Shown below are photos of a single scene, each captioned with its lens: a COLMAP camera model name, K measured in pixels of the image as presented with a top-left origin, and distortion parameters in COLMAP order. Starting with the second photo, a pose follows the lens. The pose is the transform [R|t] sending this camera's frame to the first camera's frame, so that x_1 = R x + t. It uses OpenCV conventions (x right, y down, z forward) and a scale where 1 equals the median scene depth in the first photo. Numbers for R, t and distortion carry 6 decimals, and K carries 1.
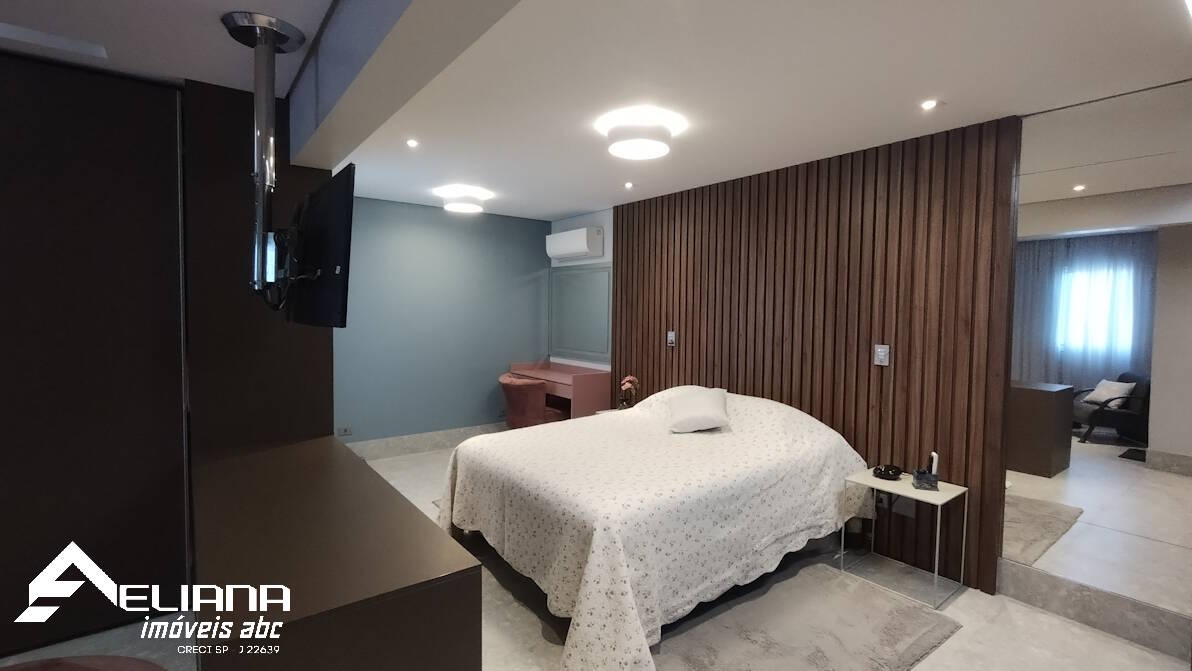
lens RADIAL K [[542.1, 0, 600.6], [0, 542.1, 328.0], [0, 0, 1]] dist [-0.007488, 0.000174]
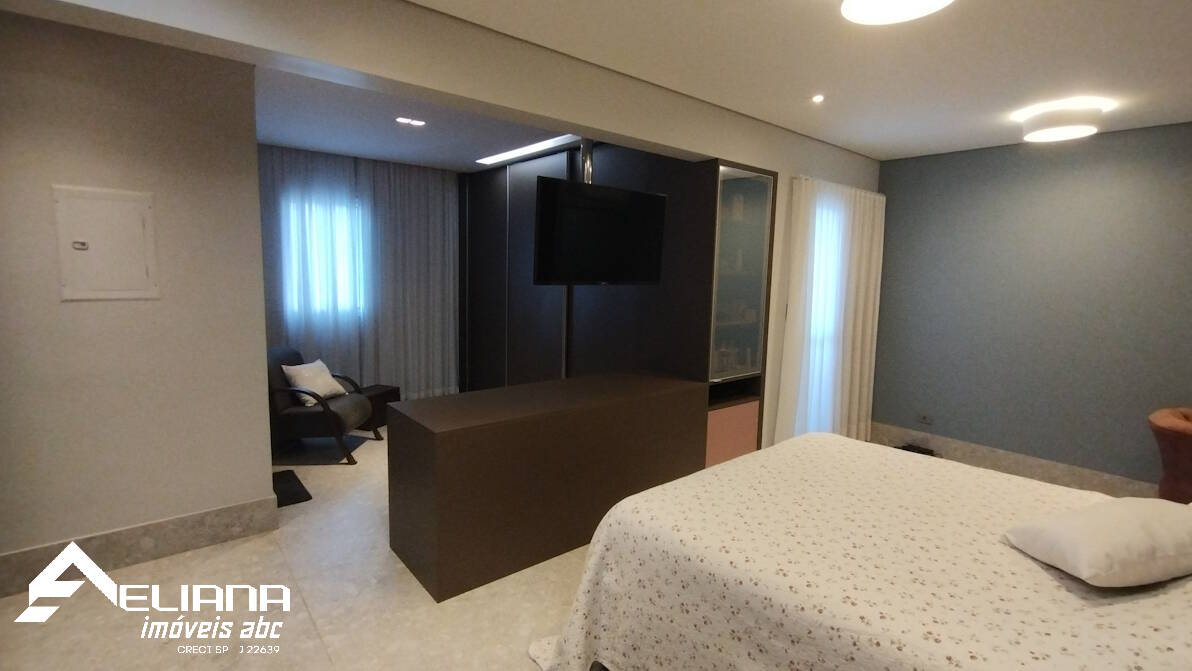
lens RADIAL K [[542.1, 0, 600.6], [0, 542.1, 328.0], [0, 0, 1]] dist [-0.007488, 0.000174]
pose [[0.038400, 0.099830, -0.994263, 0.747758], [-0.062264, 0.993303, 0.097328, -0.029198], [0.997321, 0.058169, 0.044359, 0.778231]]
